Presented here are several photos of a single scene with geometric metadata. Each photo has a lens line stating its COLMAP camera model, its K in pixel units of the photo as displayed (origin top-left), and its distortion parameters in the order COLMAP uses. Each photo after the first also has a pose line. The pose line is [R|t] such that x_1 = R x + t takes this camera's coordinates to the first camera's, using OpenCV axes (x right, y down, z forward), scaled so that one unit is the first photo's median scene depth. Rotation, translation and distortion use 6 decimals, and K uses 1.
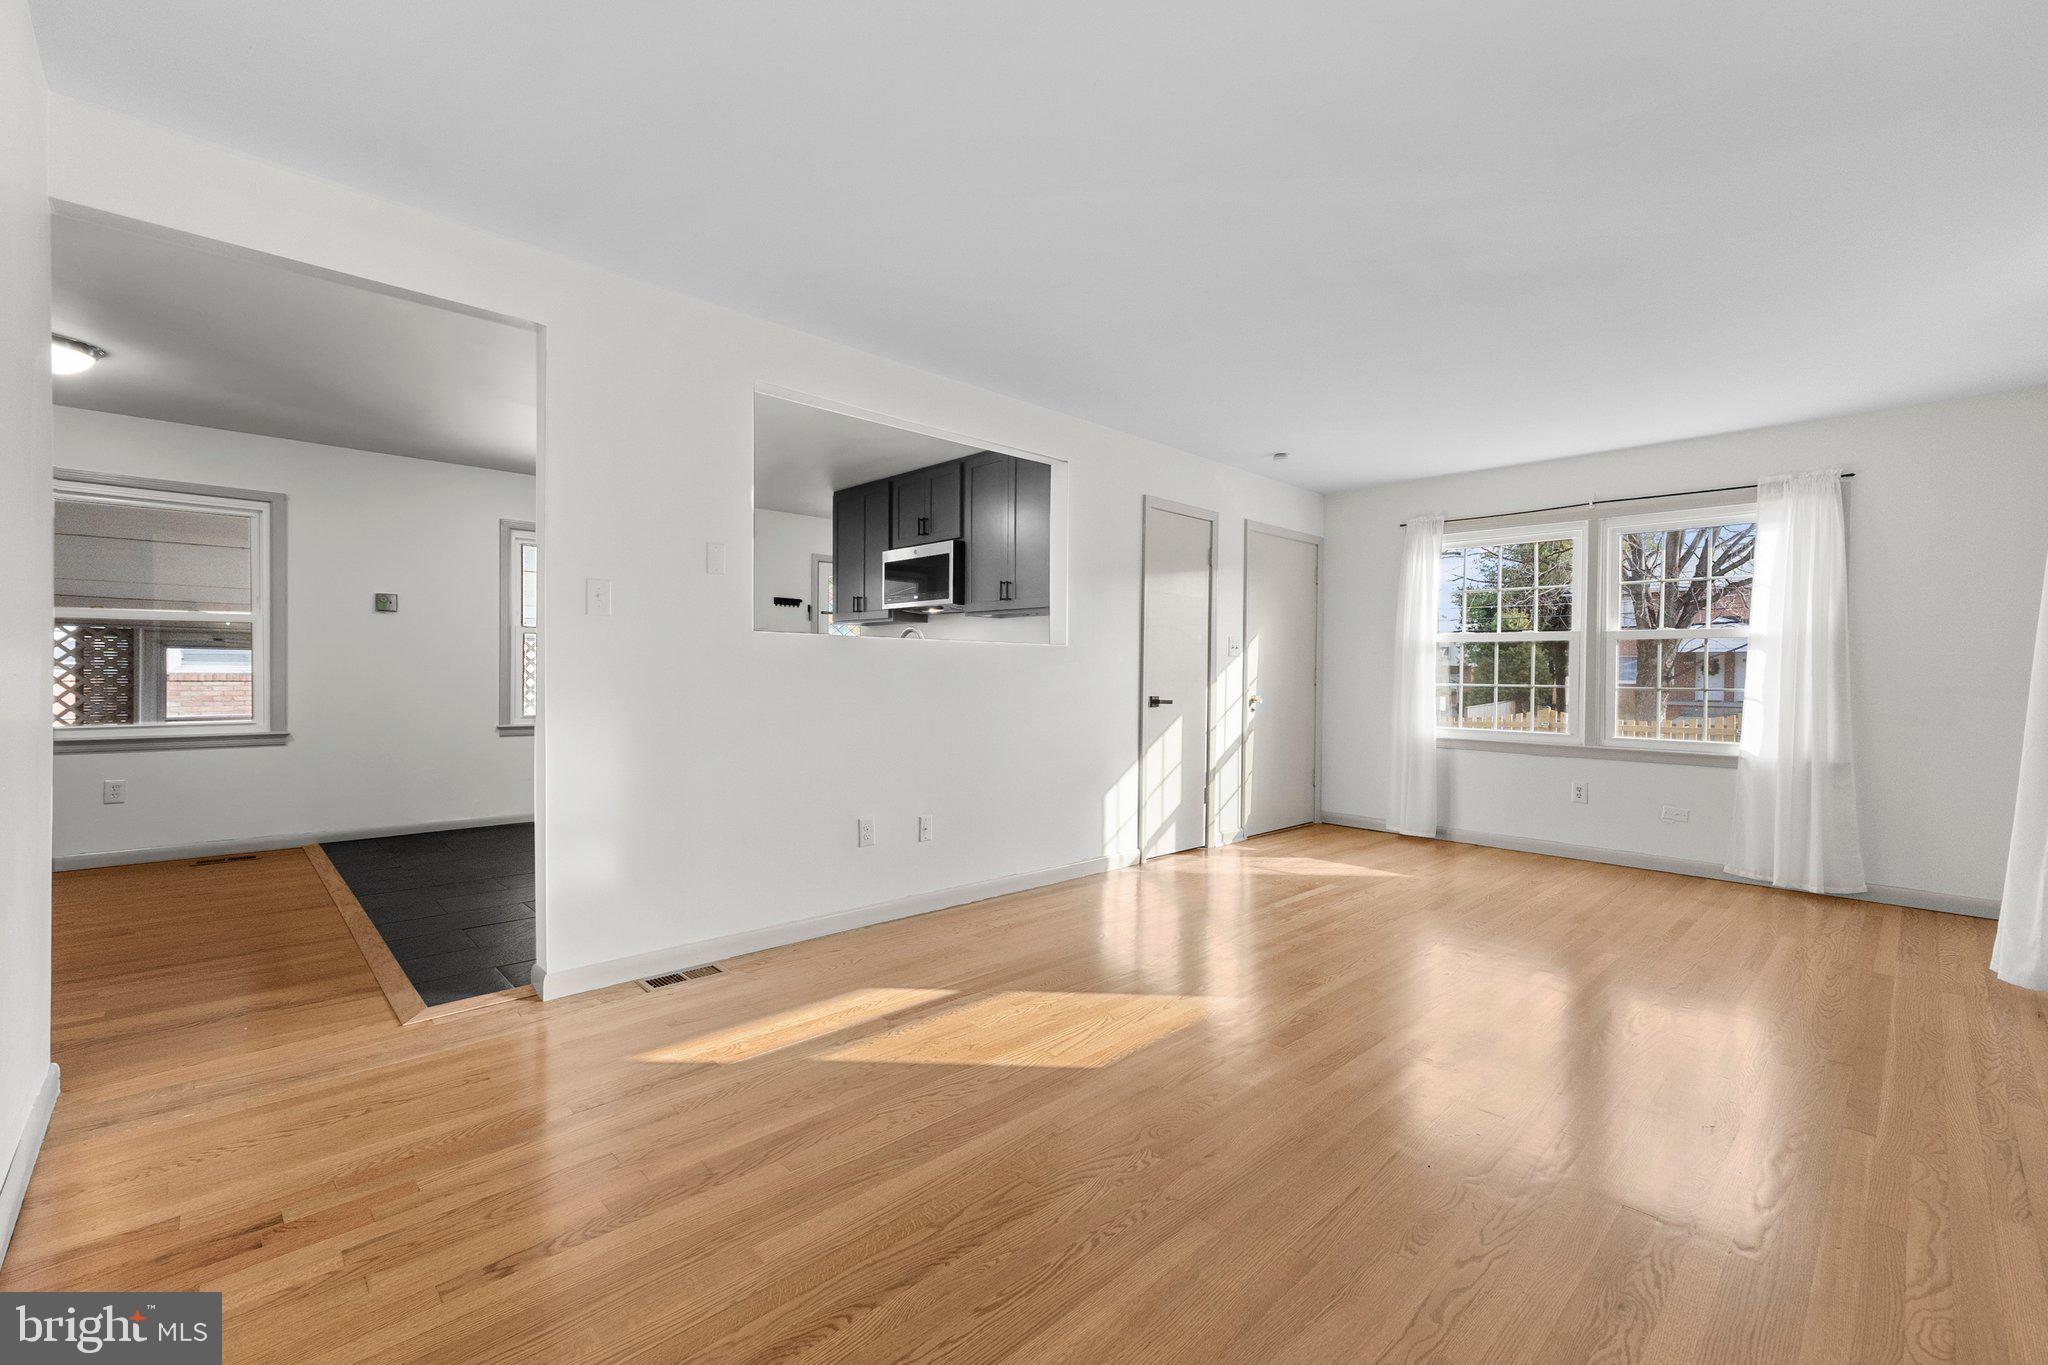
lens RADIAL K [[866.5, 0, 1014.5], [0, 866.5, 683.6], [0, 0, 1]] dist [-0.002192, 0.000205]
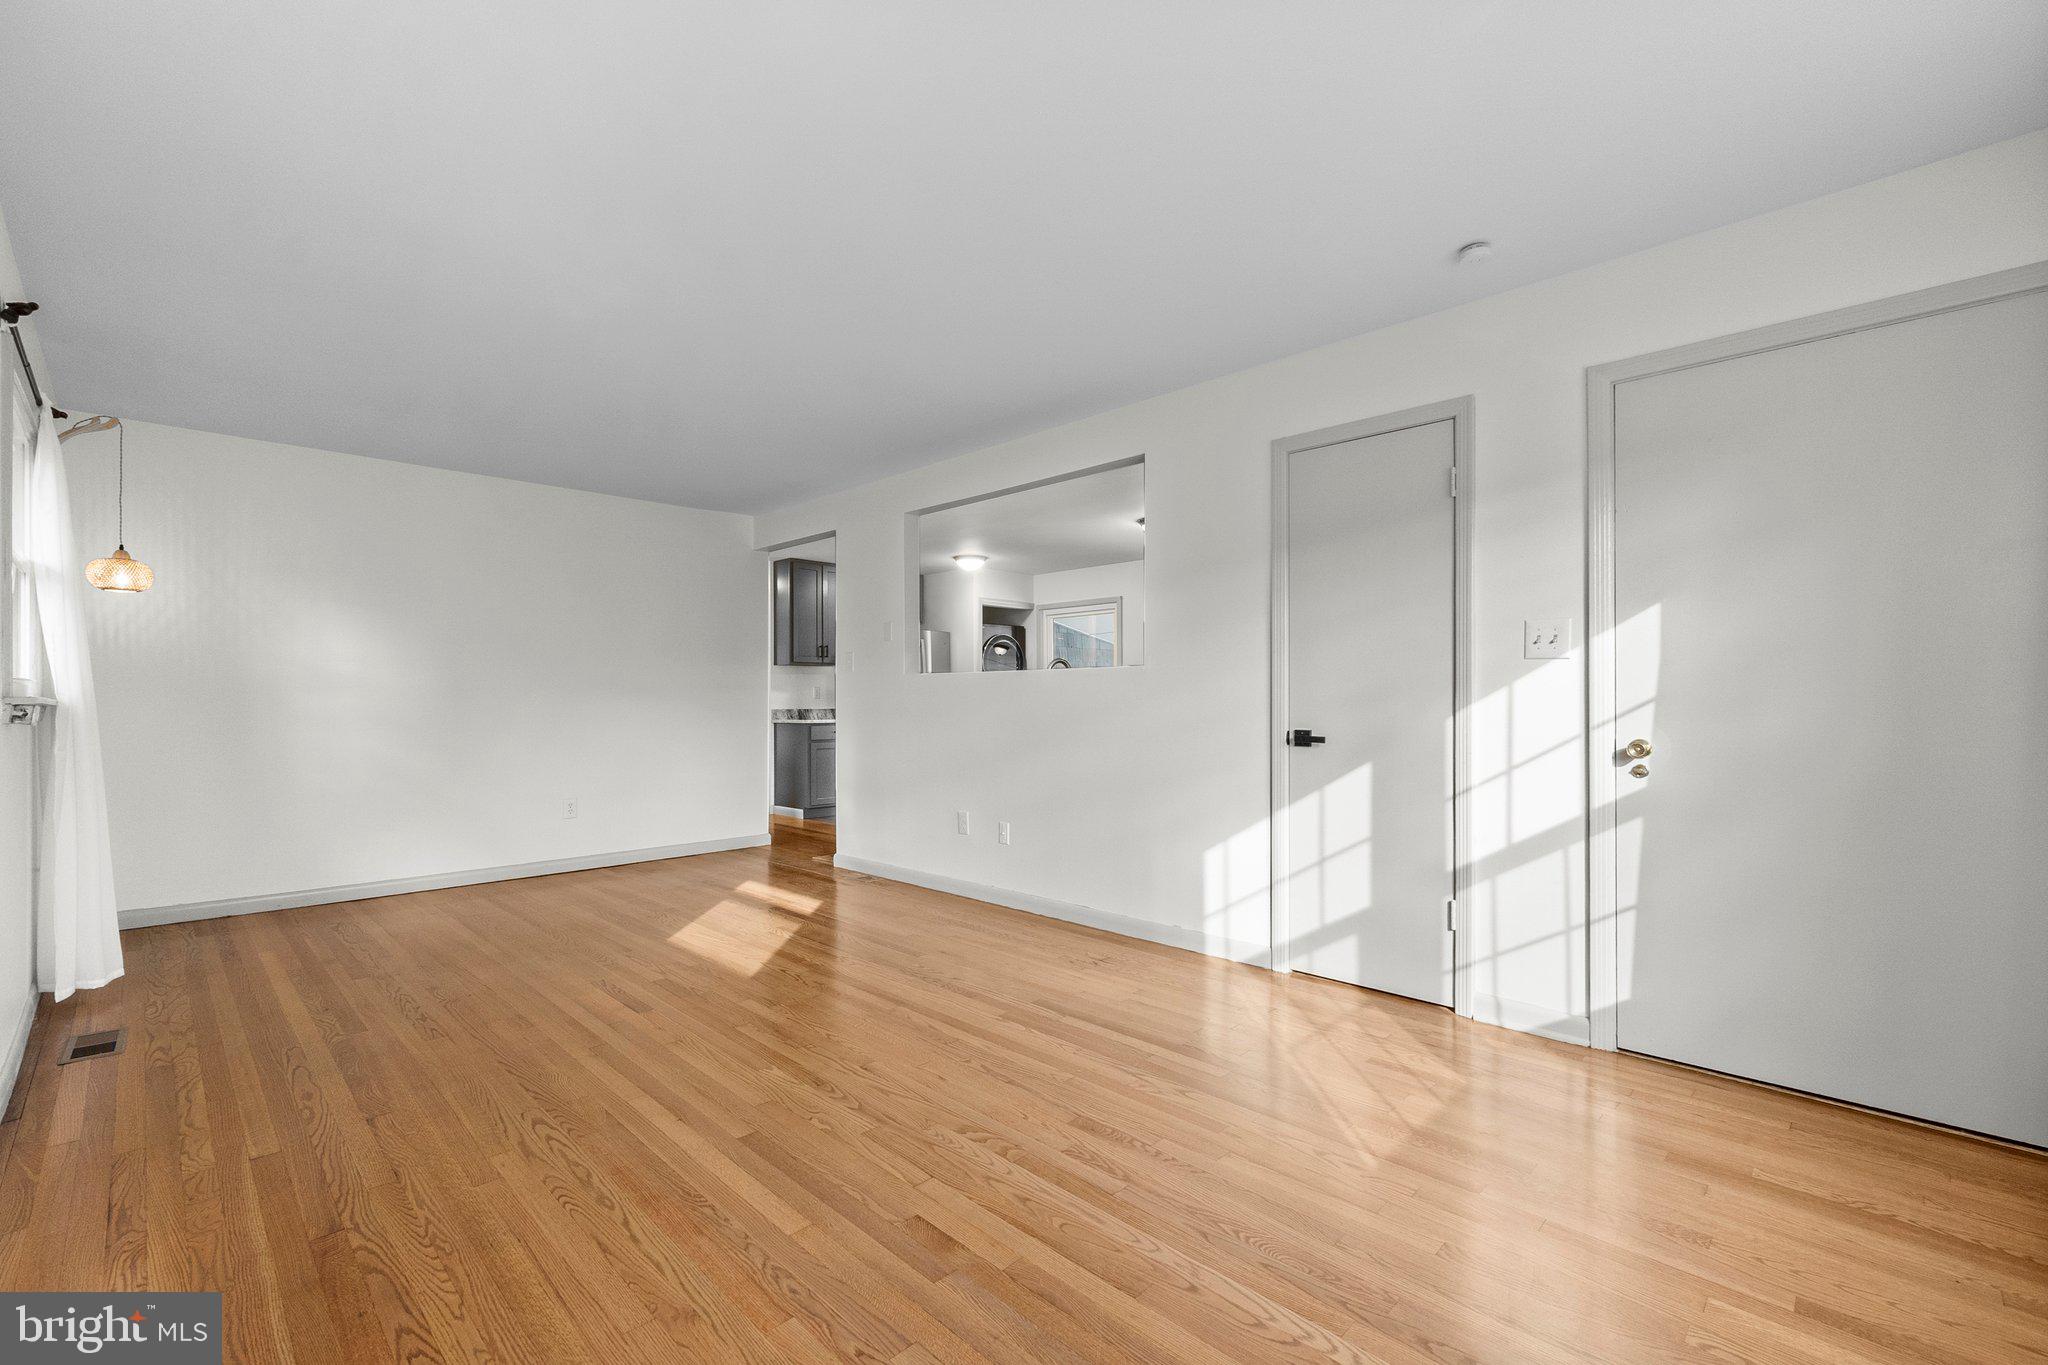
lens RADIAL K [[866.5, 0, 1004.6], [0, 866.5, 688.9], [0, 0, 1]] dist [-0.002192, 0.000205]
pose [[0.023045, -0.021622, -0.999501, 0.818696], [-0.008015, 0.999730, -0.021812, 0.000290], [0.999702, 0.008513, 0.022866, 0.749476]]
